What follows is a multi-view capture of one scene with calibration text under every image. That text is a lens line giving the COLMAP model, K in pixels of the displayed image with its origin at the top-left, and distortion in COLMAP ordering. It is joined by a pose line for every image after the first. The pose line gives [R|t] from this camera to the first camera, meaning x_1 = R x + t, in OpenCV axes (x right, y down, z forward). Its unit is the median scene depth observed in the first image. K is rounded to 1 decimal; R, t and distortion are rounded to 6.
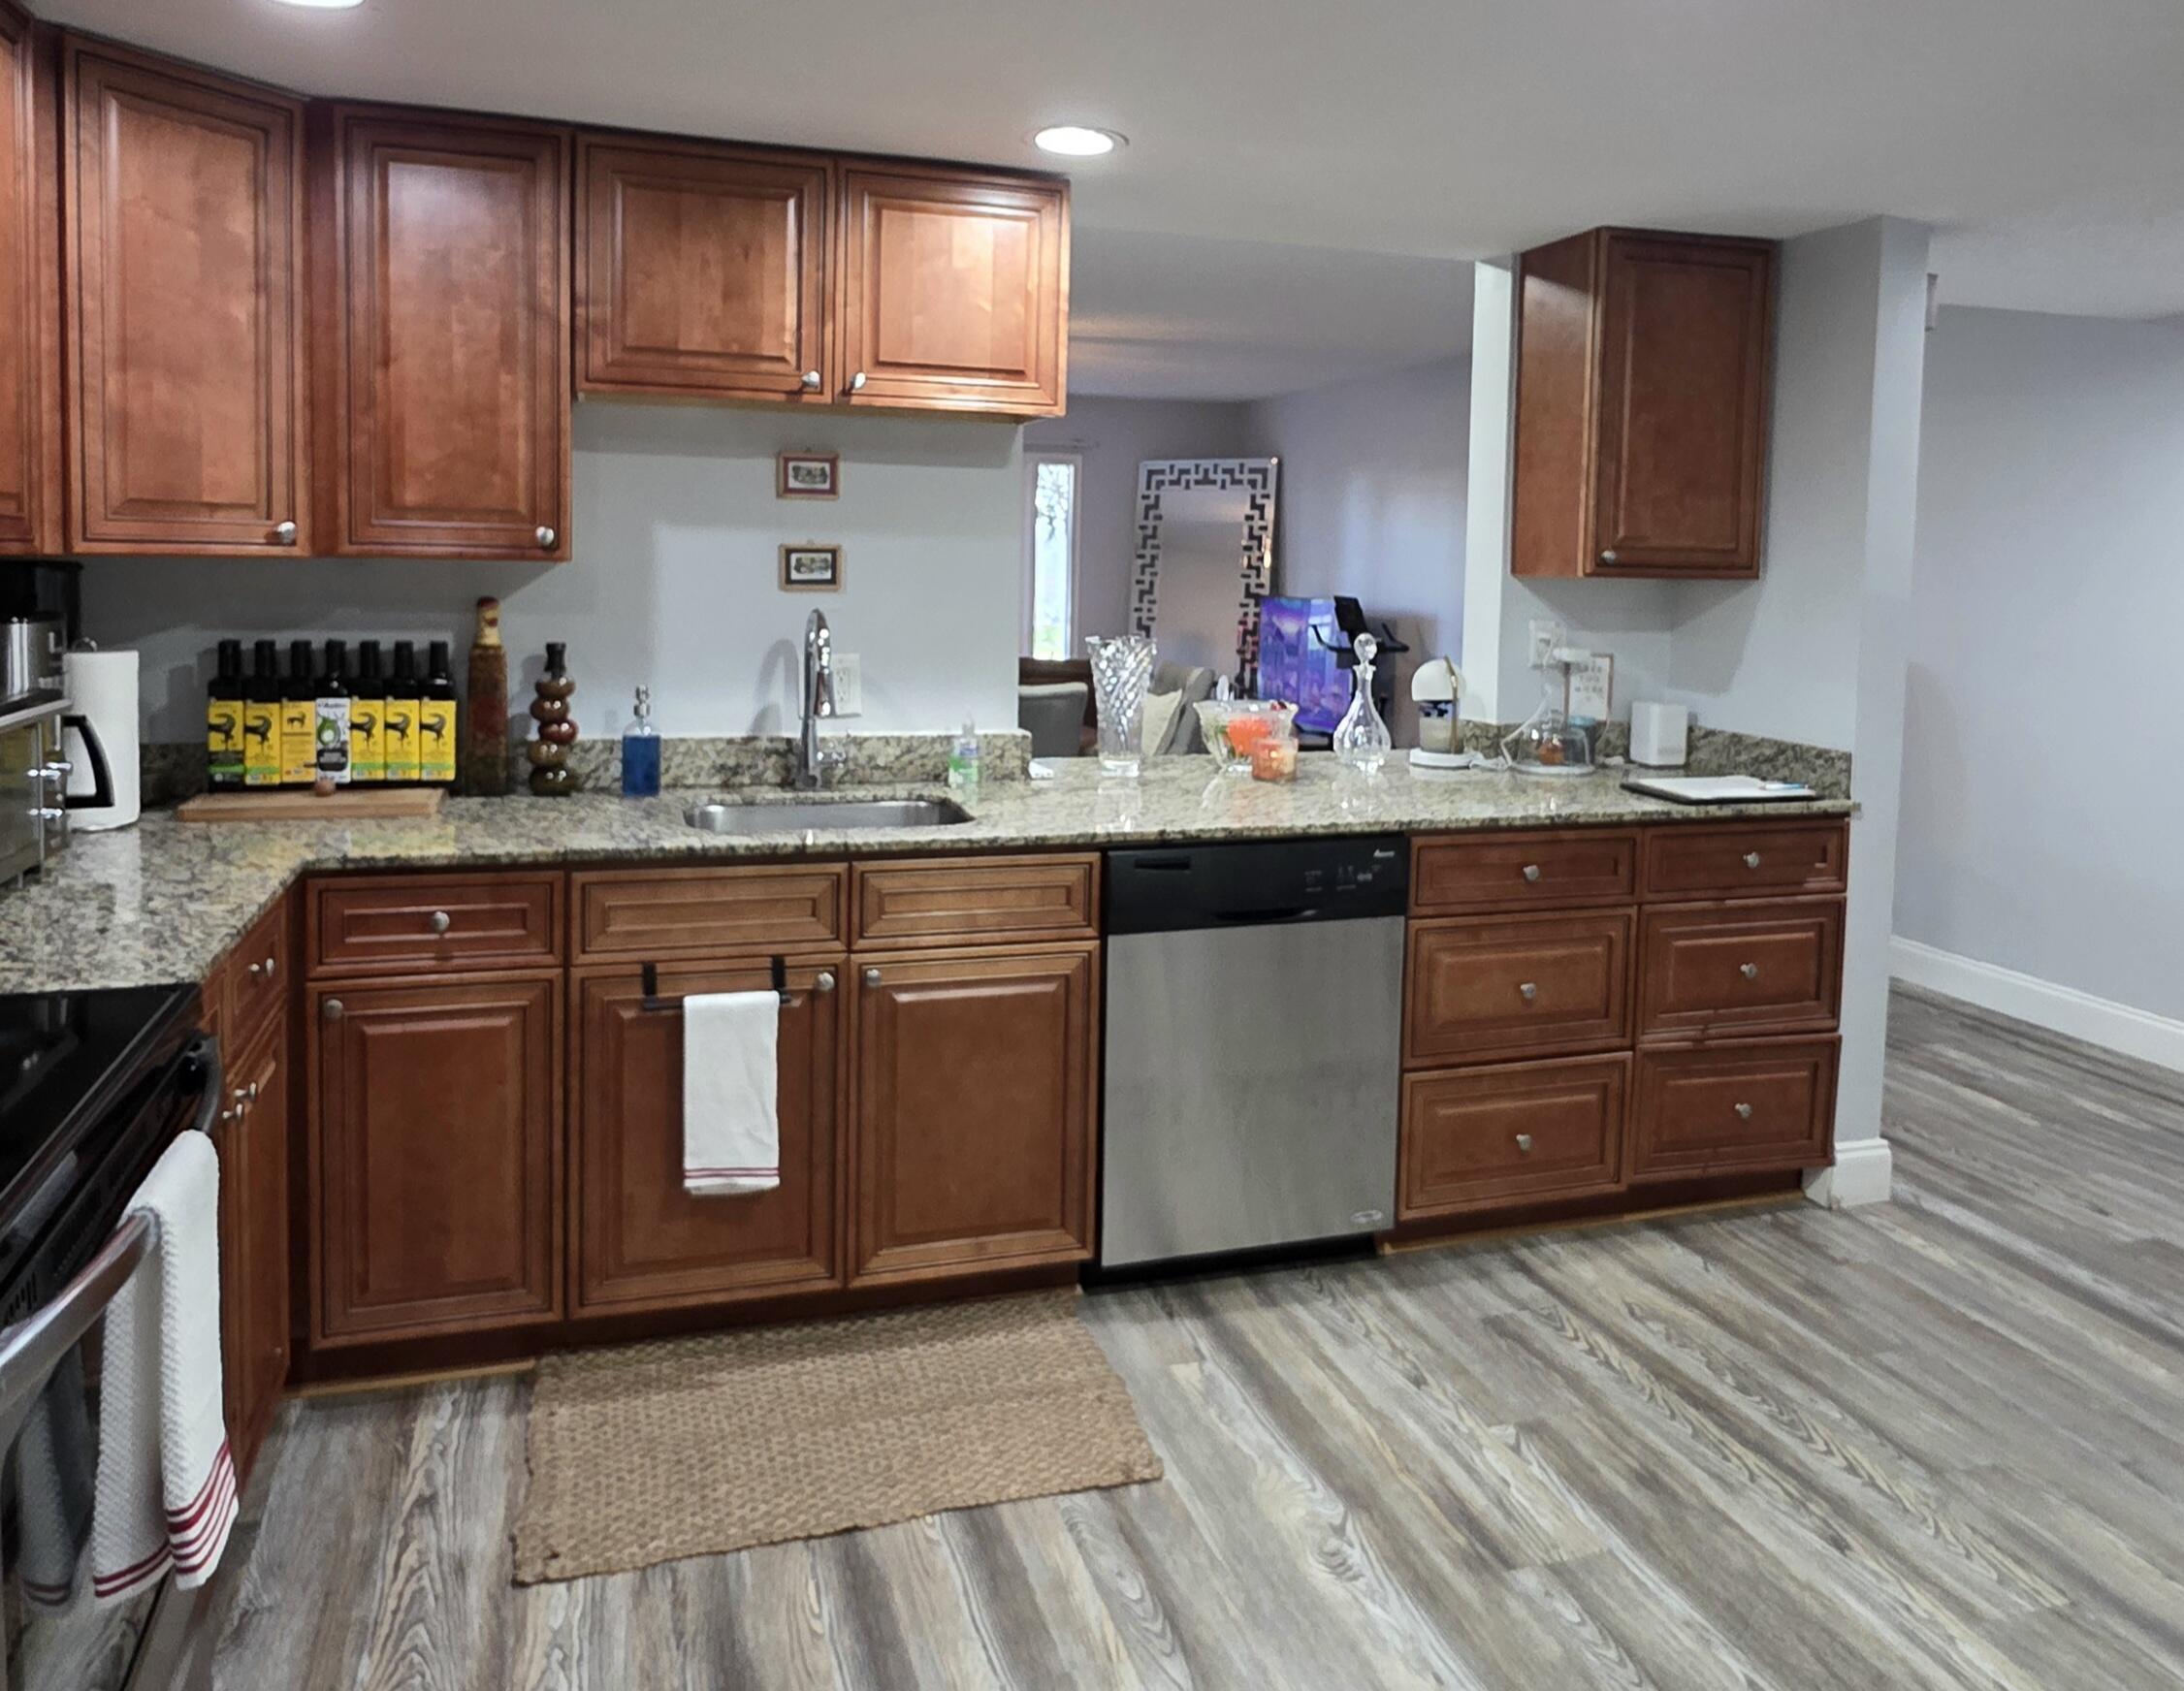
lens RADIAL K [[1535.9, 0, 1139.6], [0, 1535.9, 664.7], [0, 0, 1]] dist [-0.009528, -0.000394]
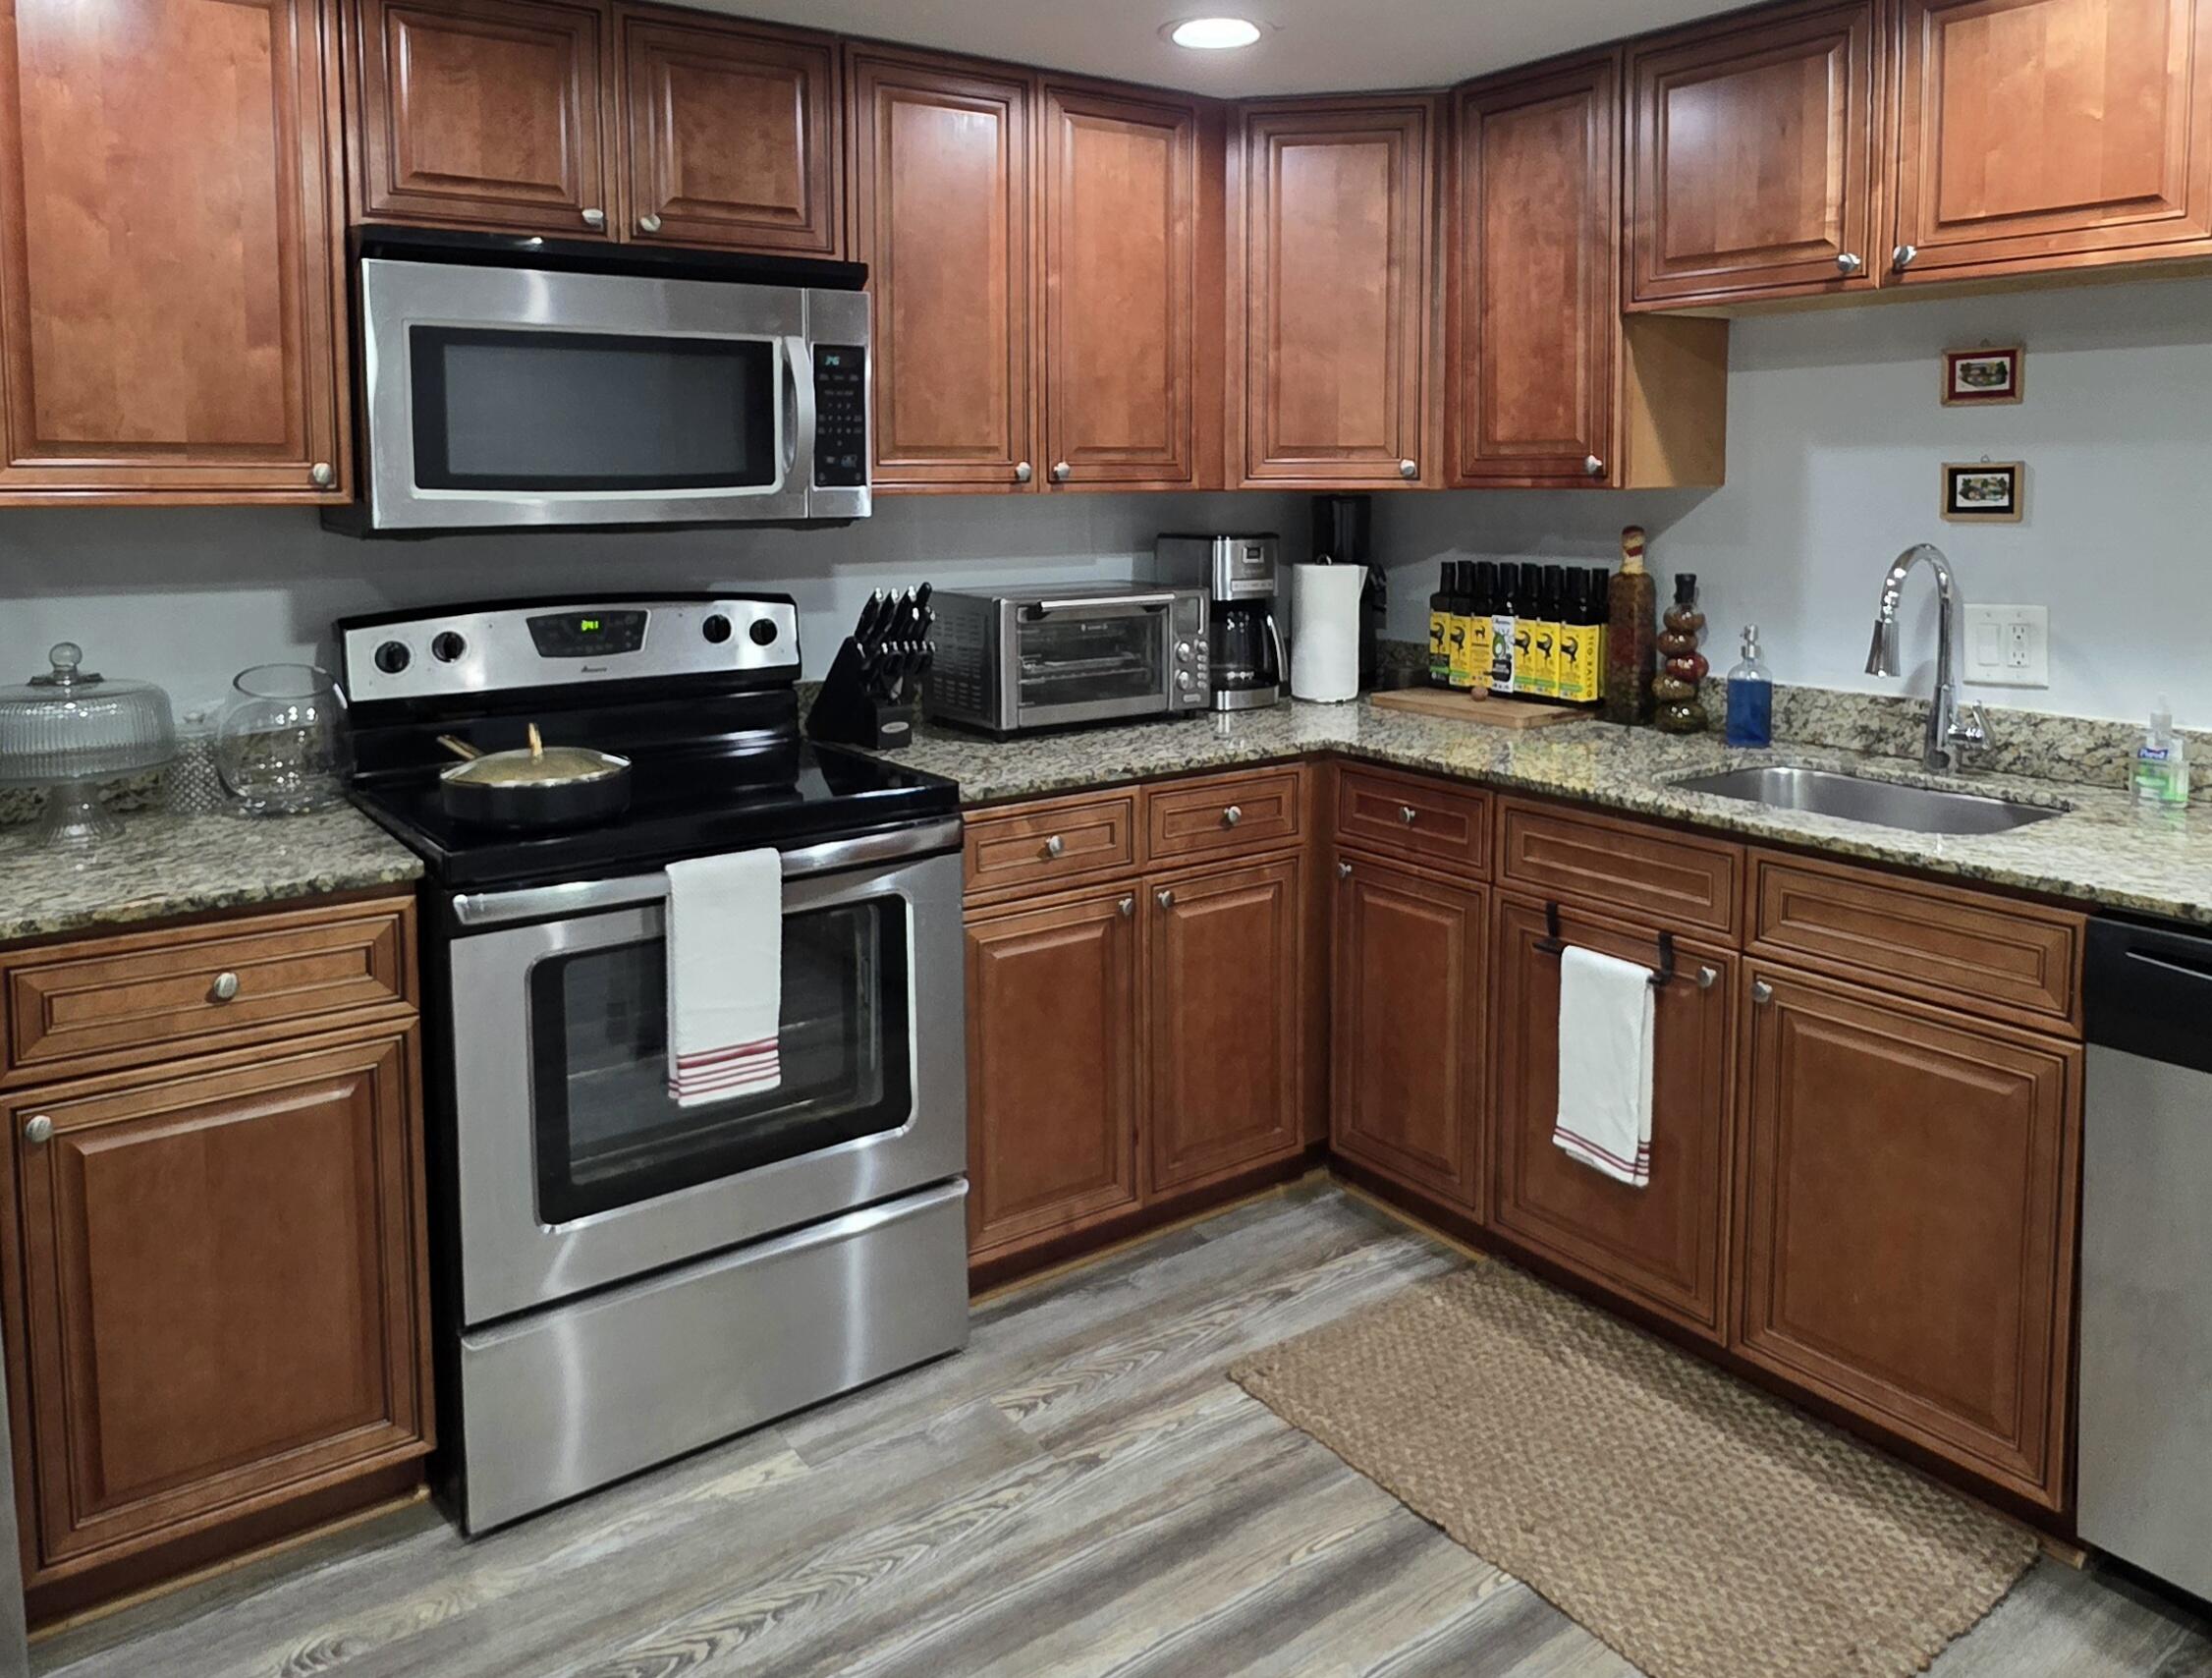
lens RADIAL K [[1603.0, 0, 1148.1], [0, 1603.0, 611.9], [0, 0, 1]] dist [-0.004595, -0.001570]
pose [[0.301456, 0.055873, -0.951841, 0.502219], [-0.052941, 0.997722, 0.041799, -0.015751], [0.952009, 0.037791, 0.303728, 0.397218]]
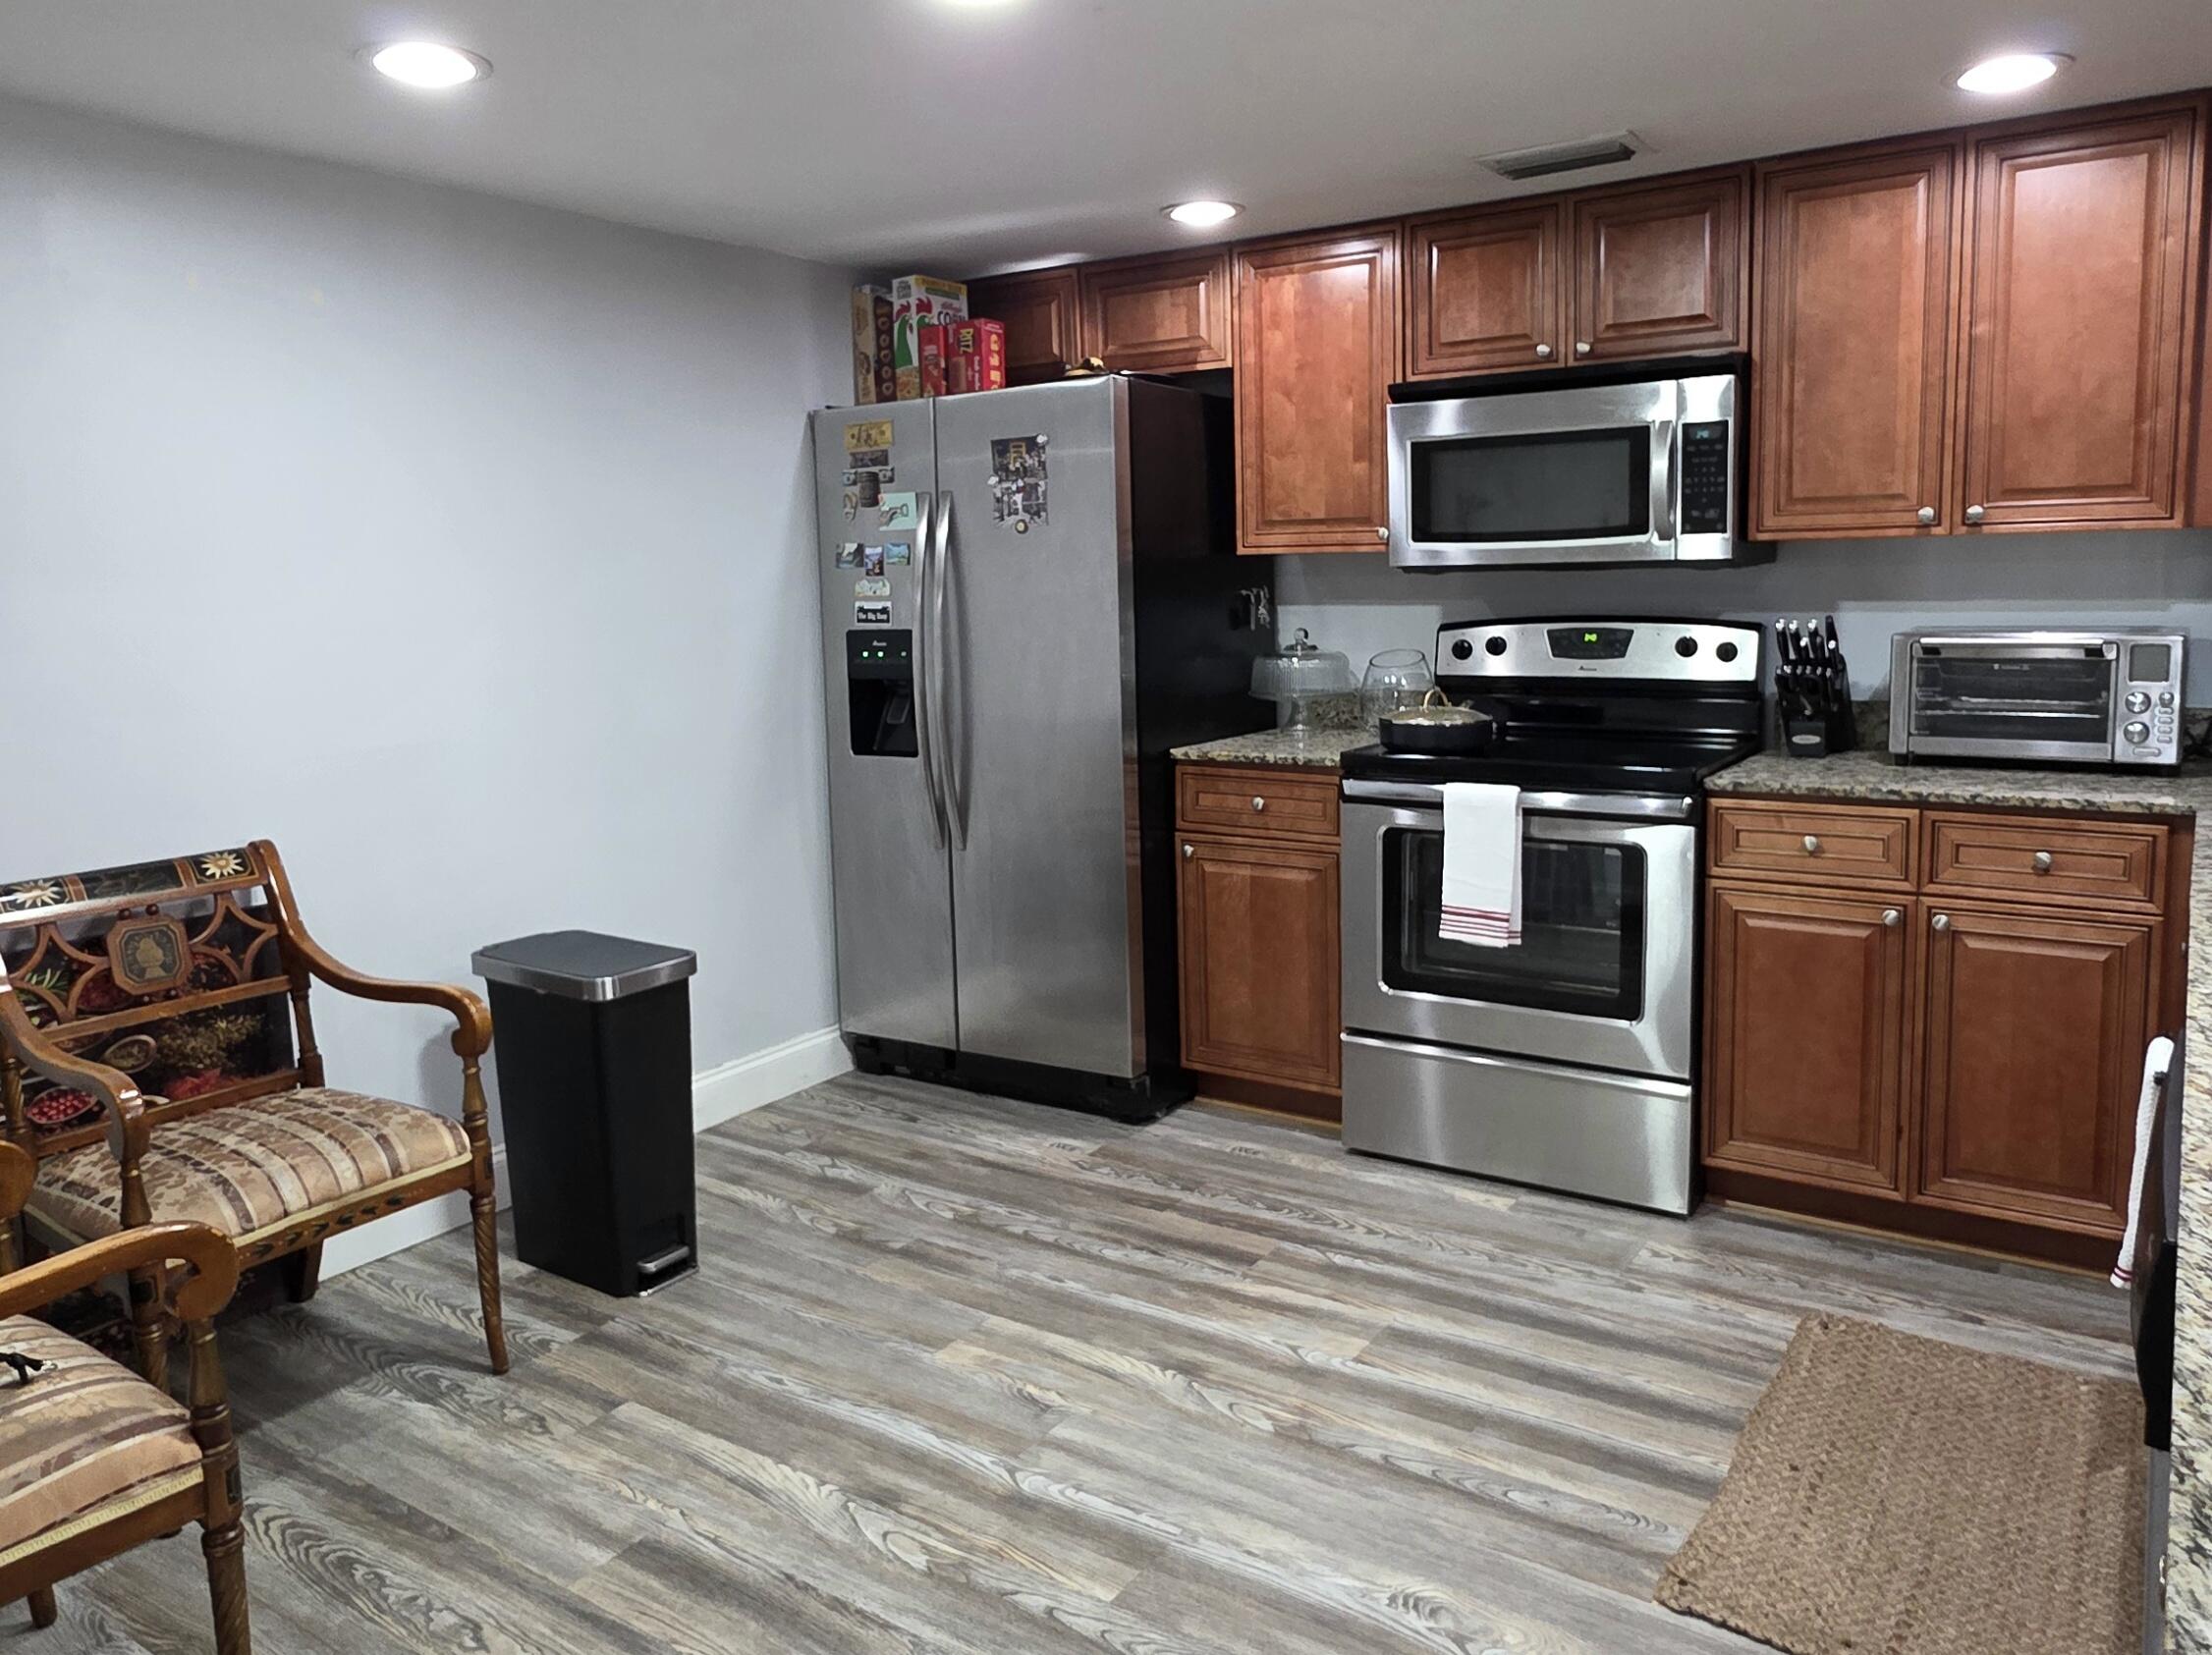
lens RADIAL K [[1608.4, 0, 1101.9], [0, 1608.4, 811.3], [0, 0, 1]] dist [-0.012756, -0.000037]
pose [[-0.810727, 0.088846, -0.578643, 0.615416], [-0.030884, 0.980549, 0.193827, -0.054598], [0.584609, 0.175012, -0.792214, 1.198383]]
